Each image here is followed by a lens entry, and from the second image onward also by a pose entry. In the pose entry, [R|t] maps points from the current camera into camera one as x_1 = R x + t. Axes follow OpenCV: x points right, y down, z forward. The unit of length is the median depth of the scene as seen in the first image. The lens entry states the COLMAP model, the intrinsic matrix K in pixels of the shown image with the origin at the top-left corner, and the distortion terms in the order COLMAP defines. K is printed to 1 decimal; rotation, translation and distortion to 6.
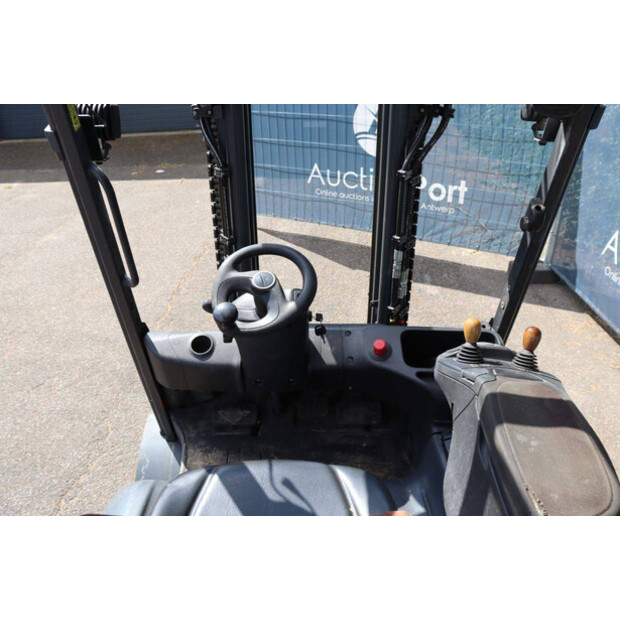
lens RADIAL K [[578.6, 0, 310.0], [0, 578.6, 310.0], [0, 0, 1]] dist [-0.095468, 0.007508]
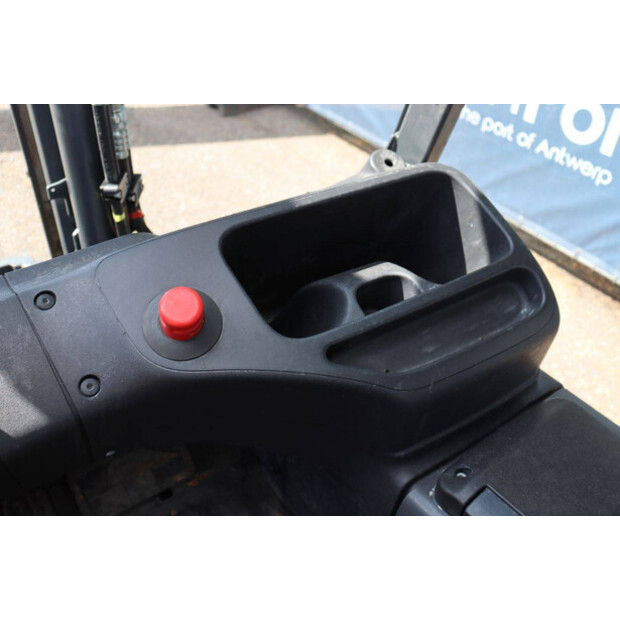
lens RADIAL K [[667.9, 0, 319.3], [0, 667.9, 309.6], [0, 0, 1]] dist [-0.095631, 0.289222]
pose [[0.813588, -0.348856, 0.465161, 0.017481], [0.256848, 0.933356, 0.250749, -0.002446], [-0.521636, -0.084531, 0.848970, 0.532472]]
